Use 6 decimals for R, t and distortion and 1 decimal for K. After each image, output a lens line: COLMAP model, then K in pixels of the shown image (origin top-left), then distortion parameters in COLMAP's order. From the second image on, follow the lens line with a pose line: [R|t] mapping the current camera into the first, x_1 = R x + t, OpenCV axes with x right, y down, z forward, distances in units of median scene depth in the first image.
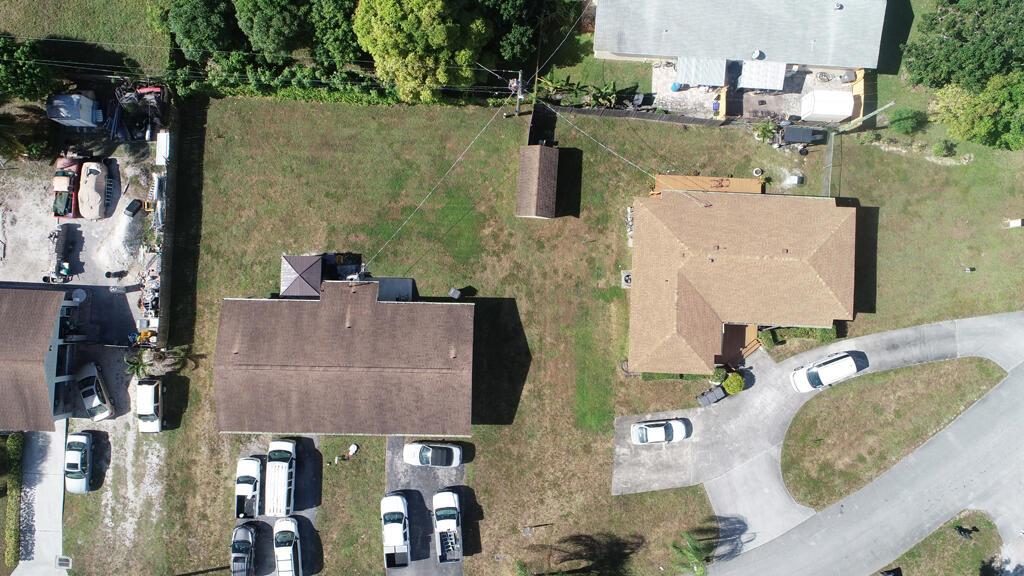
lens RADIAL K [[690.5, 0, 504.5], [0, 690.5, 287.1], [0, 0, 1]] dist [-0.007911, 0.003479]
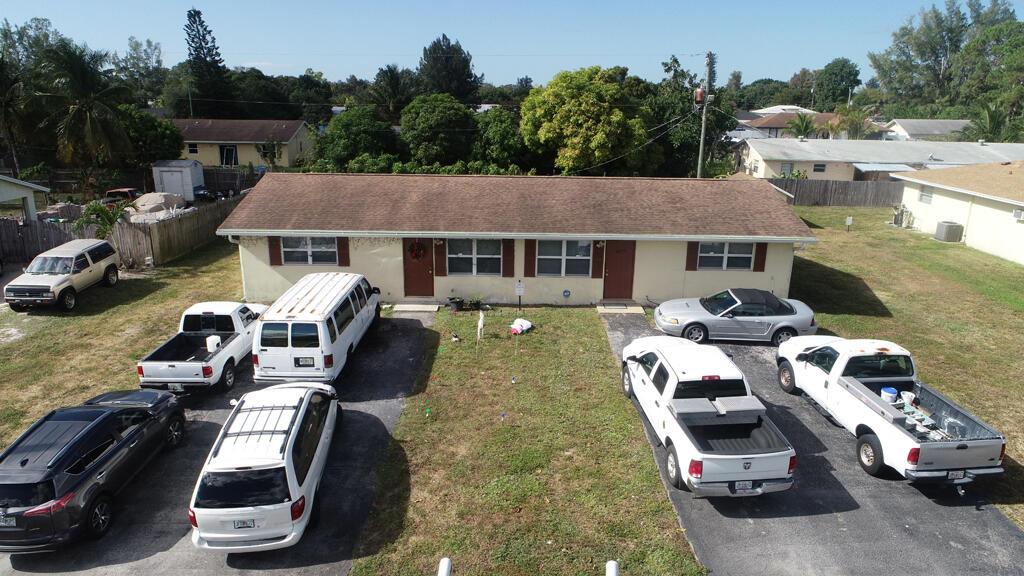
lens RADIAL K [[690.5, 0, 513.8], [0, 690.5, 291.9], [0, 0, 1]] dist [-0.007911, 0.003479]
pose [[0.999679, -0.008264, 0.023941, -0.230873], [0.025325, 0.313246, -0.949334, 0.589249], [0.000346, 0.949636, 0.313355, 0.852489]]
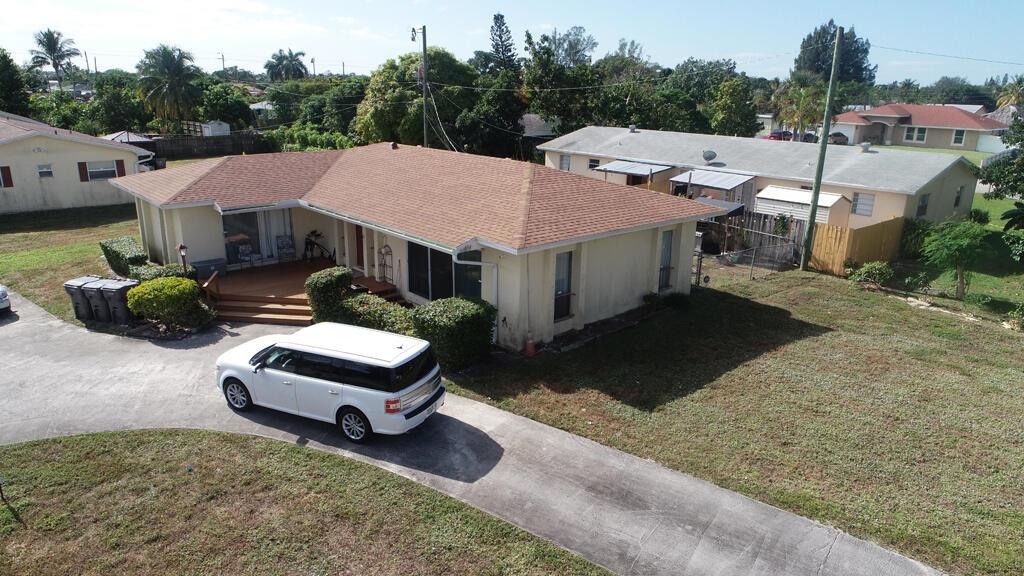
lens RADIAL K [[690.5, 0, 517.5], [0, 690.5, 288.7], [0, 0, 1]] dist [-0.007911, 0.003479]
pose [[0.696224, 0.204324, -0.688130, 0.680830], [-0.717588, 0.222685, -0.659908, 0.235805], [0.018402, 0.953238, 0.301659, 0.887422]]
